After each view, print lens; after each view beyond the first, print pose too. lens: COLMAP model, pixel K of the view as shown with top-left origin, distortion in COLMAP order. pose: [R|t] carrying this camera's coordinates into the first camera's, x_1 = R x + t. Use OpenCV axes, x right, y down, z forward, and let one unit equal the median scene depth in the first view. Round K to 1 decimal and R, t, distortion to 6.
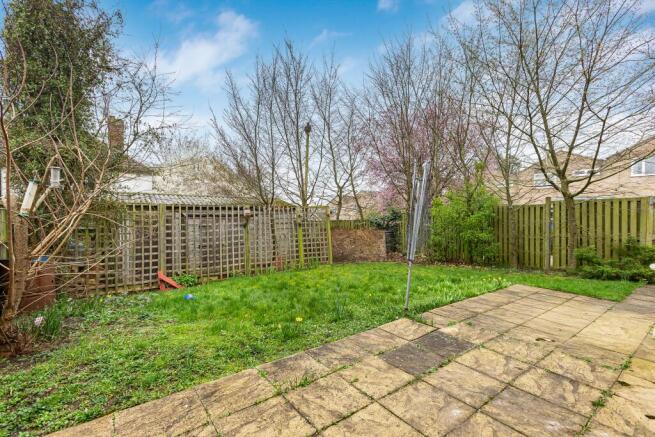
lens RADIAL K [[300.8, 0, 332.5], [0, 300.8, 213.9], [0, 0, 1]] dist [-0.000479, 0.000885]
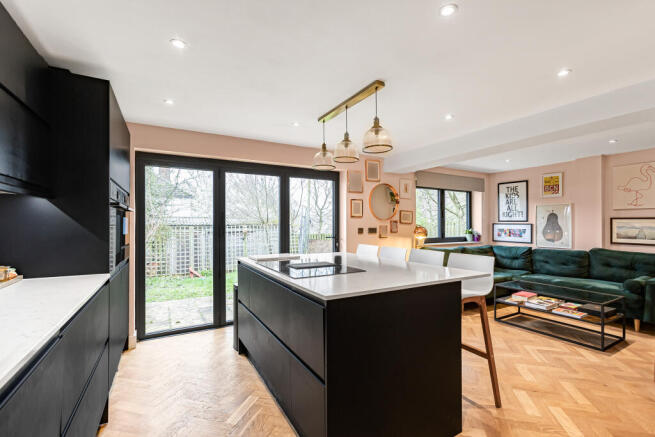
lens RADIAL K [[300.8, 0, 324.3], [0, 300.8, 222.6], [0, 0, 1]] dist [-0.000479, 0.000885]
pose [[0.991120, -0.011627, -0.132464, 0.367978], [0.011057, 0.999926, -0.005040, -0.035241], [0.132513, 0.003531, 0.991175, -0.527657]]
